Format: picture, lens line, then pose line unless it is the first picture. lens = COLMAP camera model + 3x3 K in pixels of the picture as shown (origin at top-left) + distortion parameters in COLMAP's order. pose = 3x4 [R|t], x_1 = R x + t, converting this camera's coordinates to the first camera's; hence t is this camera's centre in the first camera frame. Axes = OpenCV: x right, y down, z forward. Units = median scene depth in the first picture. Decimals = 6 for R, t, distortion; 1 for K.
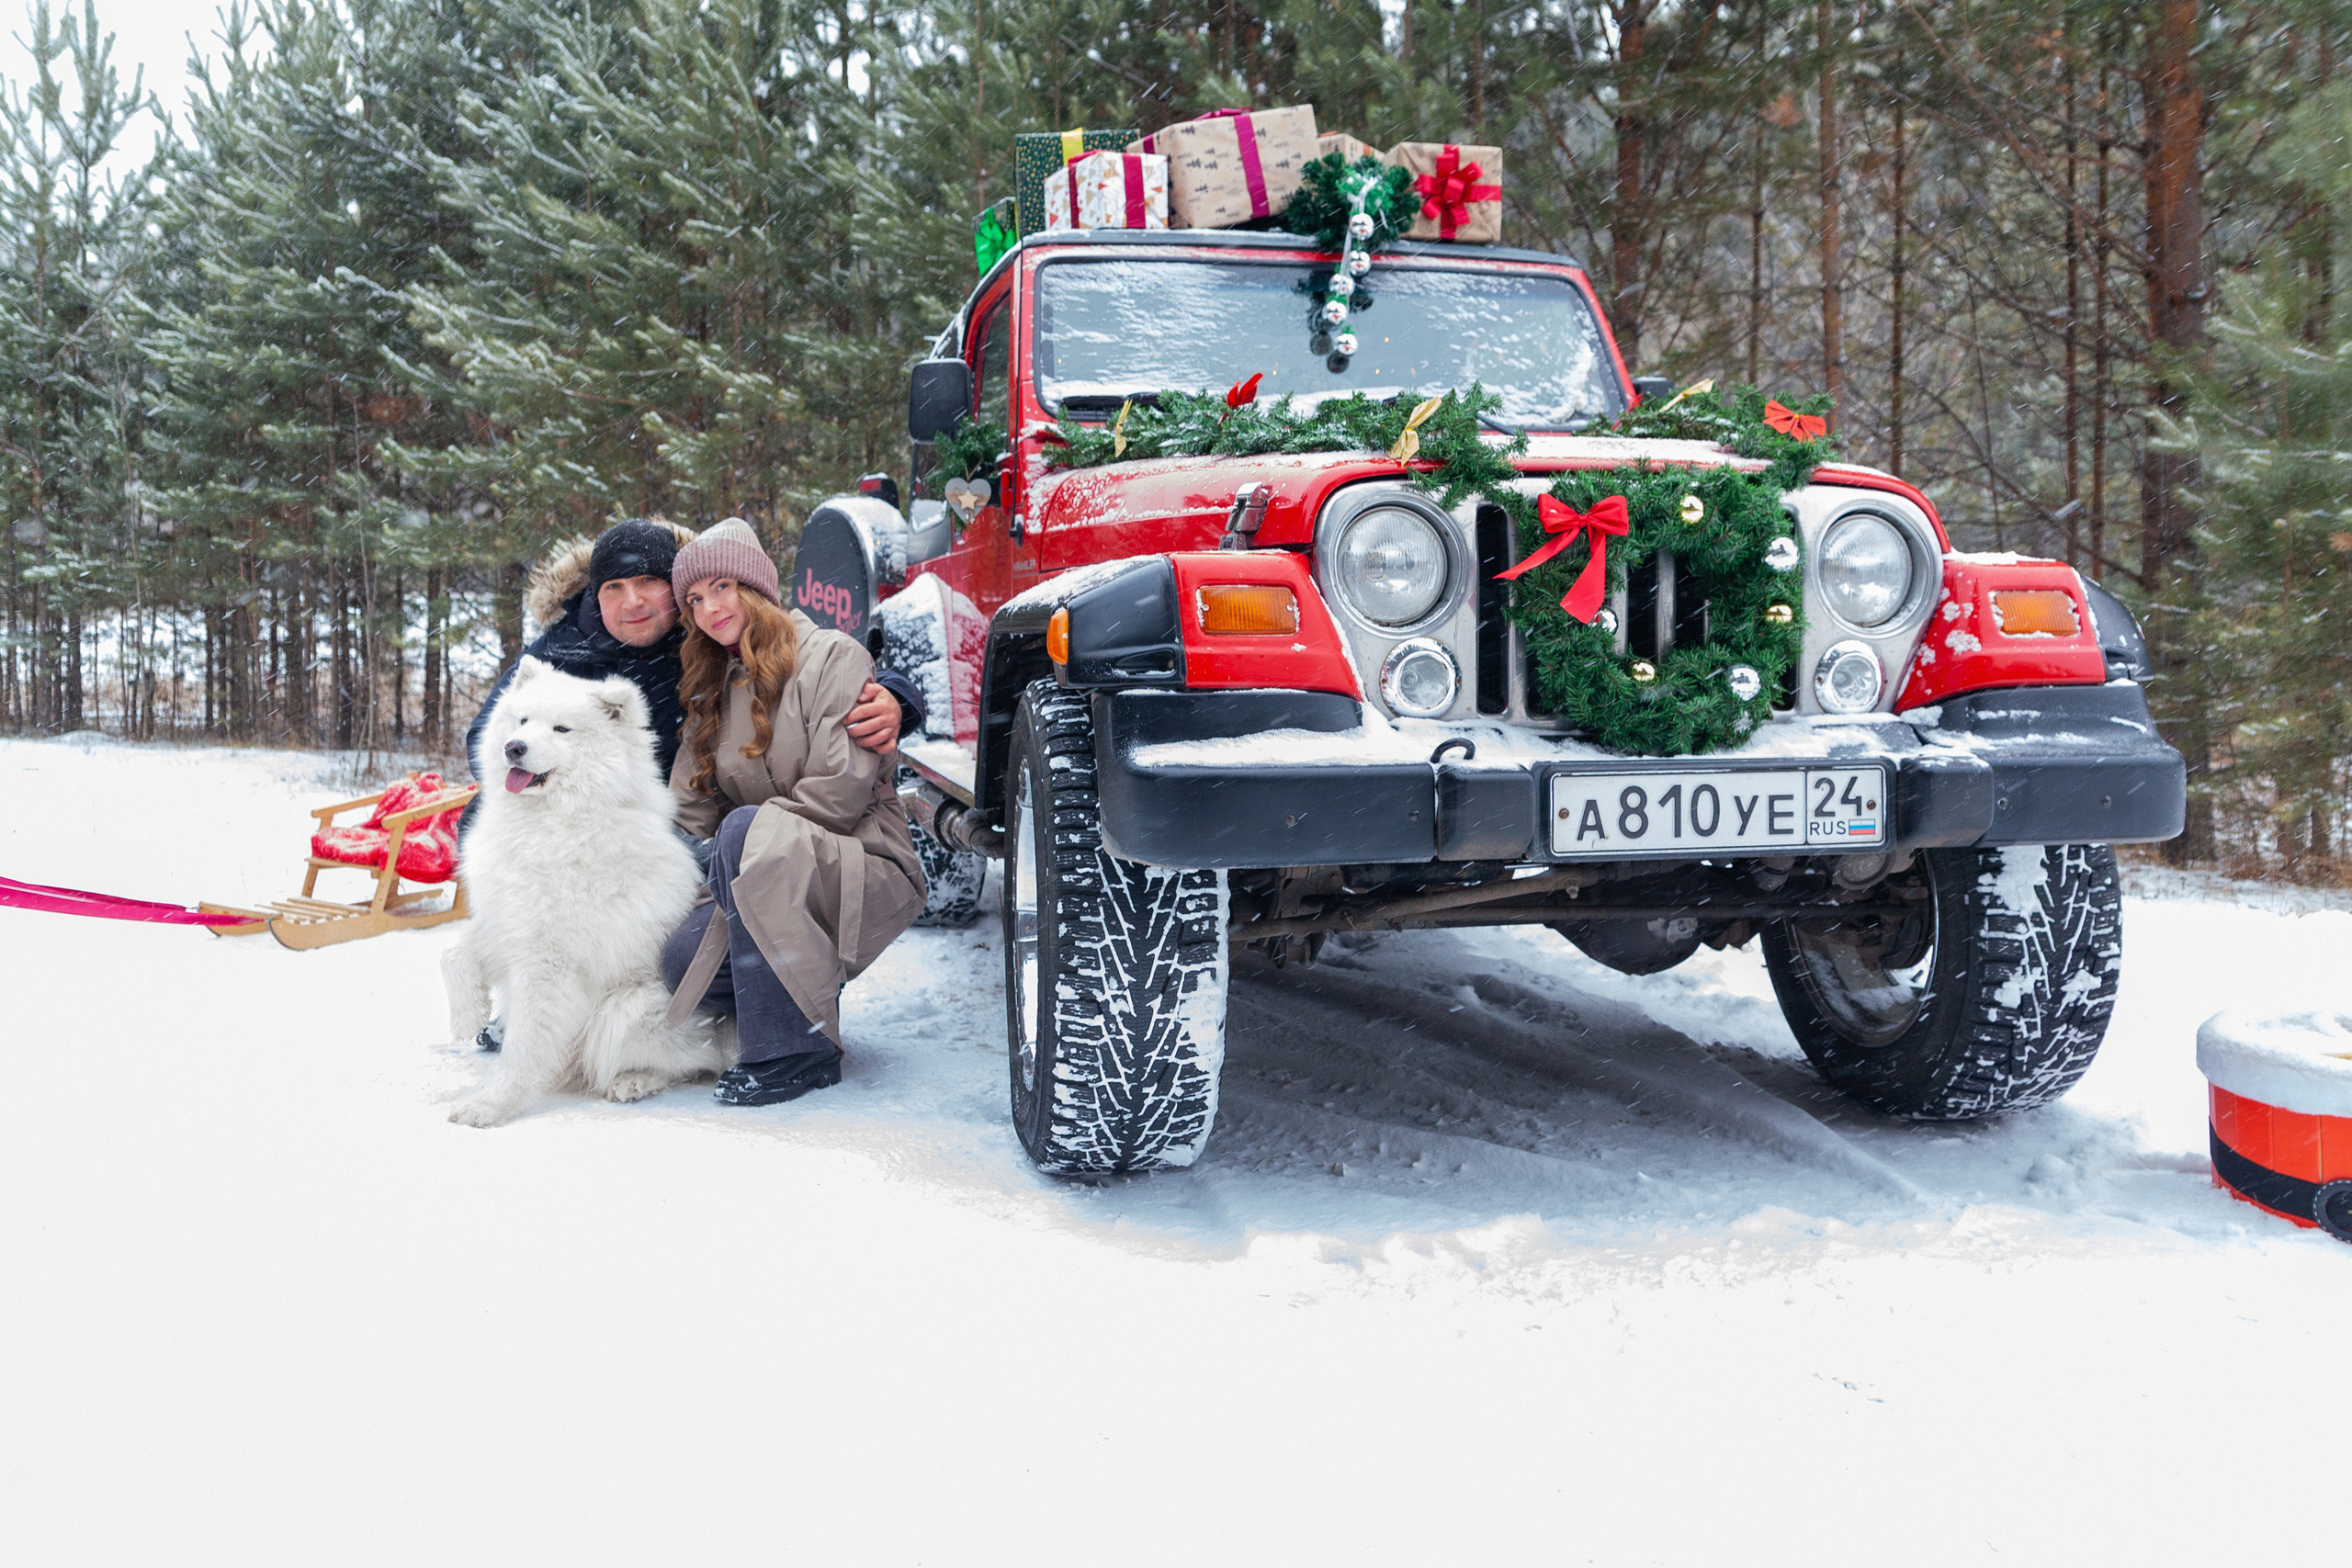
lens RADIAL K [[1904.5, 0, 1110.3], [0, 1904.5, 579.6], [0, 0, 1]] dist [0.001491, 0.007293]
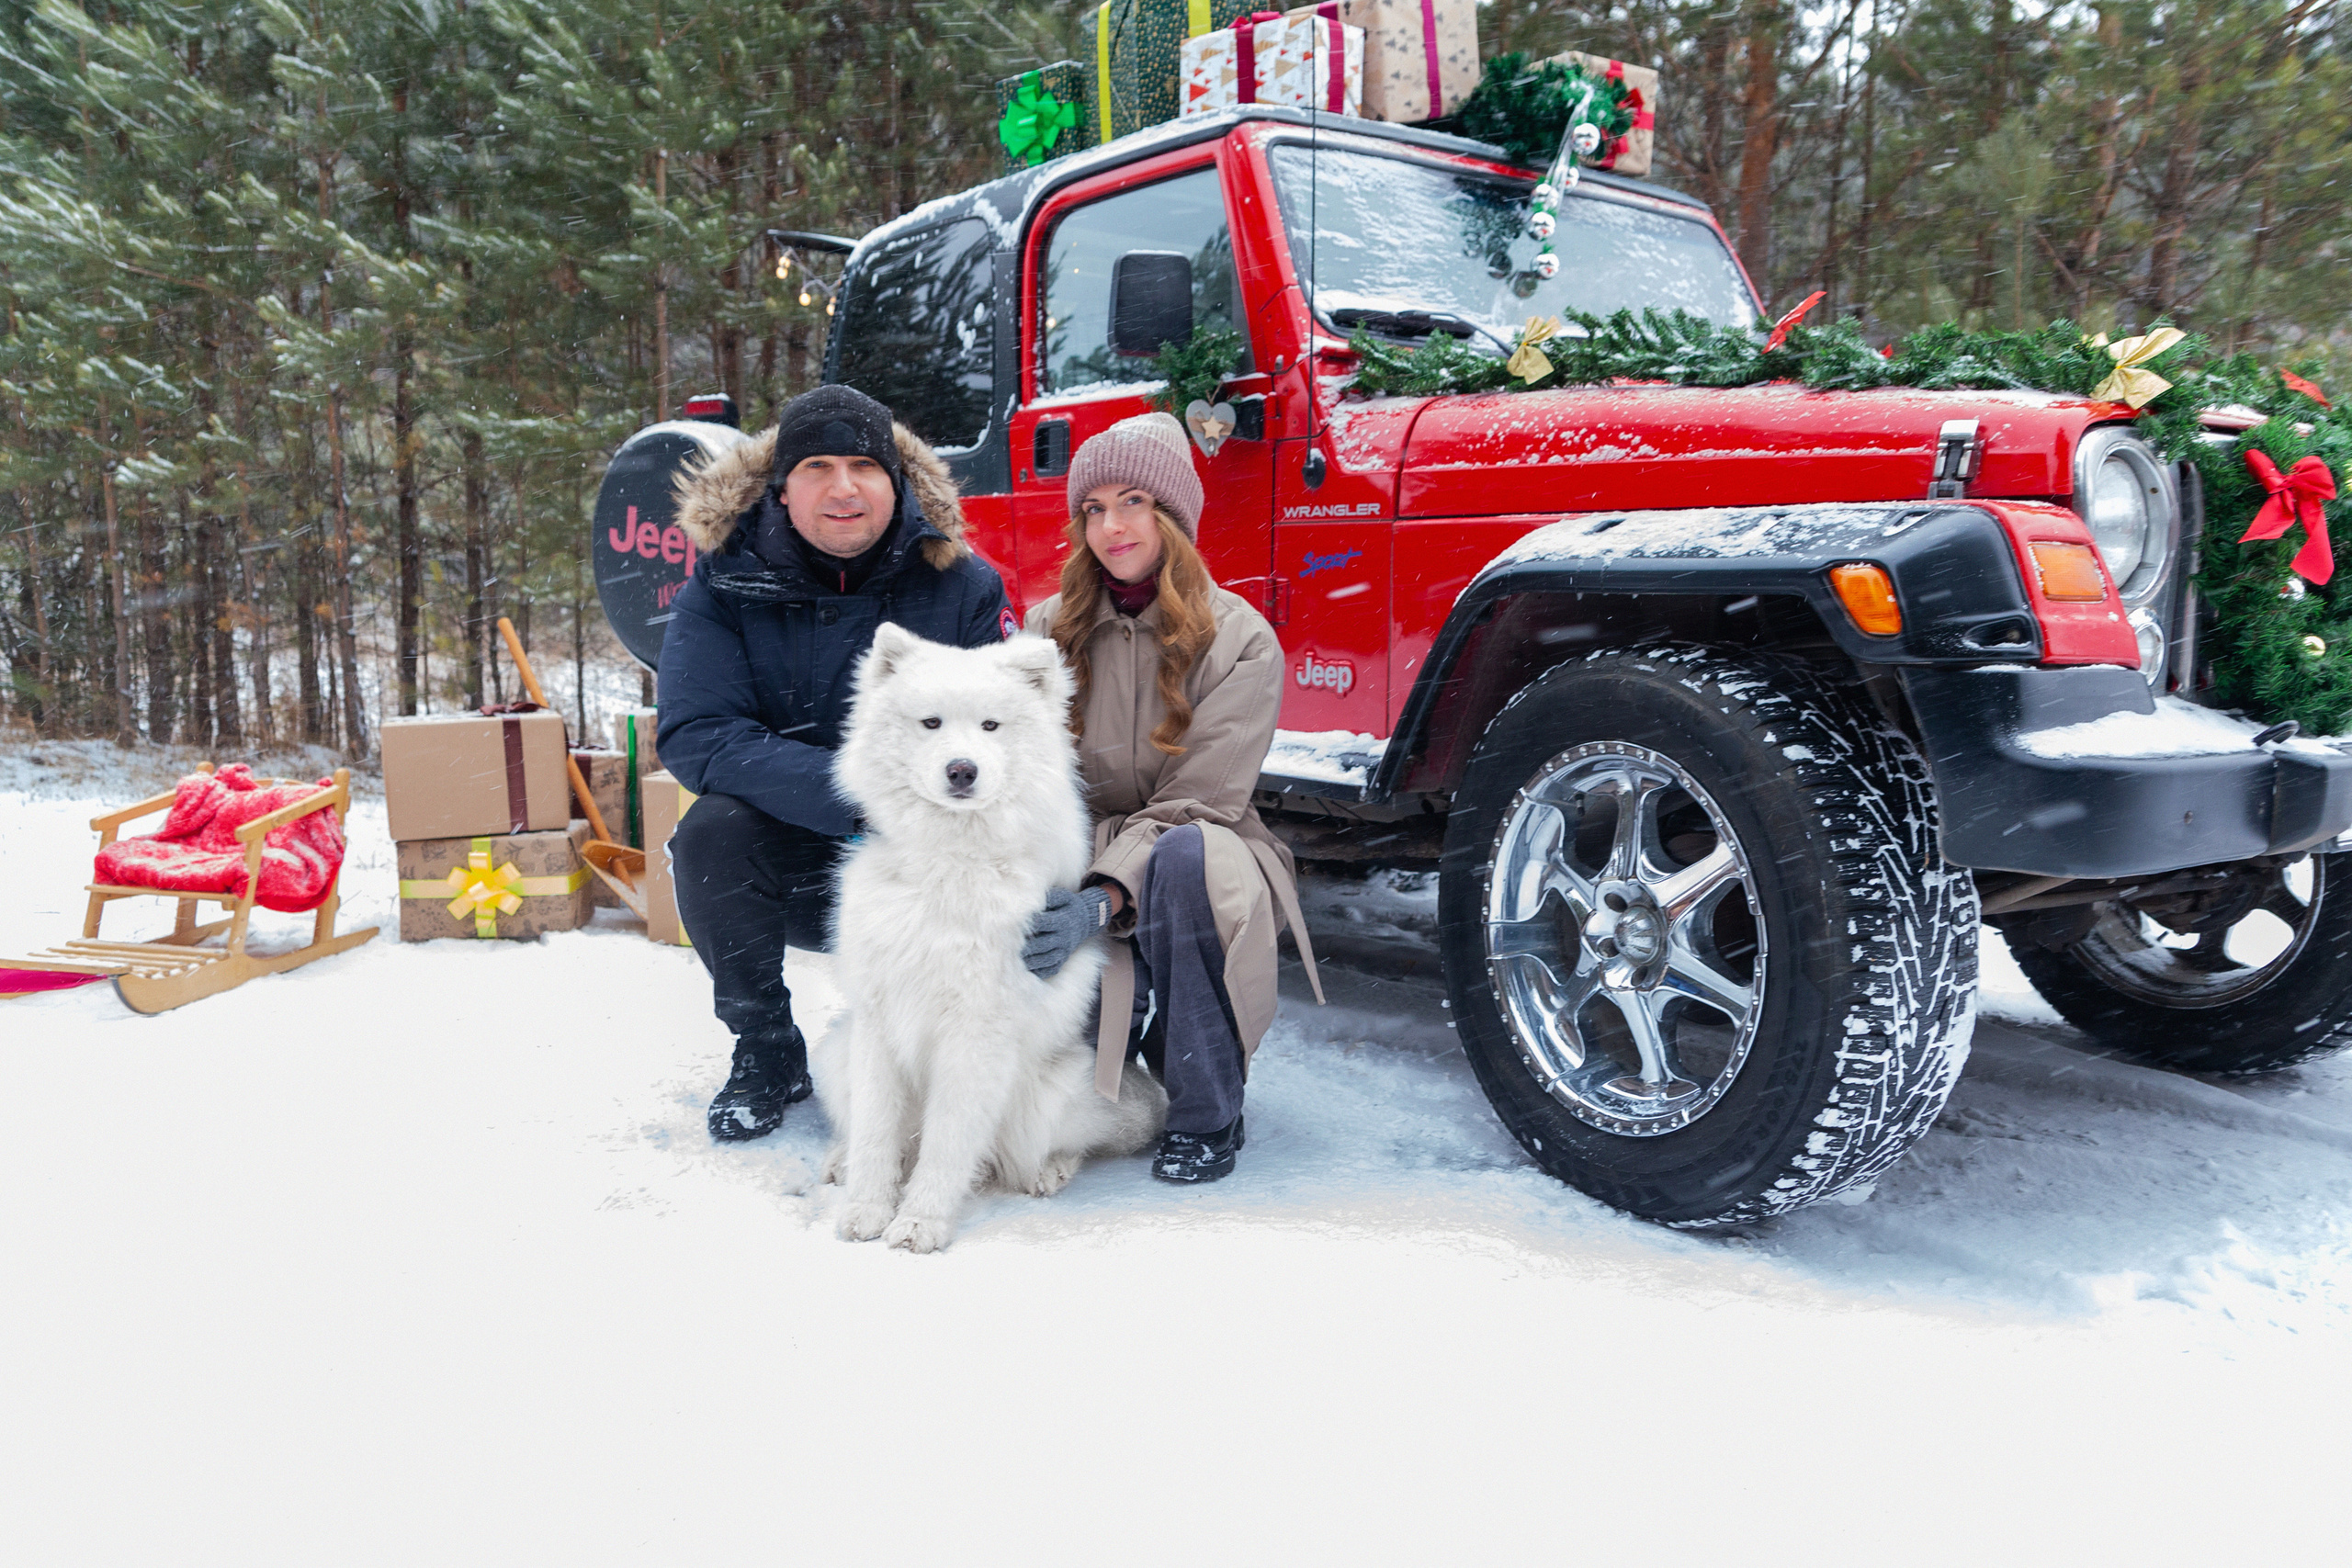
lens RADIAL K [[1838.0, 0, 1176.0], [0, 1838.0, 784.0], [0, 0, 1]] dist [0.004153, 0.003036]
pose [[0.917011, -0.023174, 0.398187, -0.564486], [-0.028433, 0.991973, 0.123211, 0.018339], [-0.397846, -0.124307, 0.908992, 0.364567]]
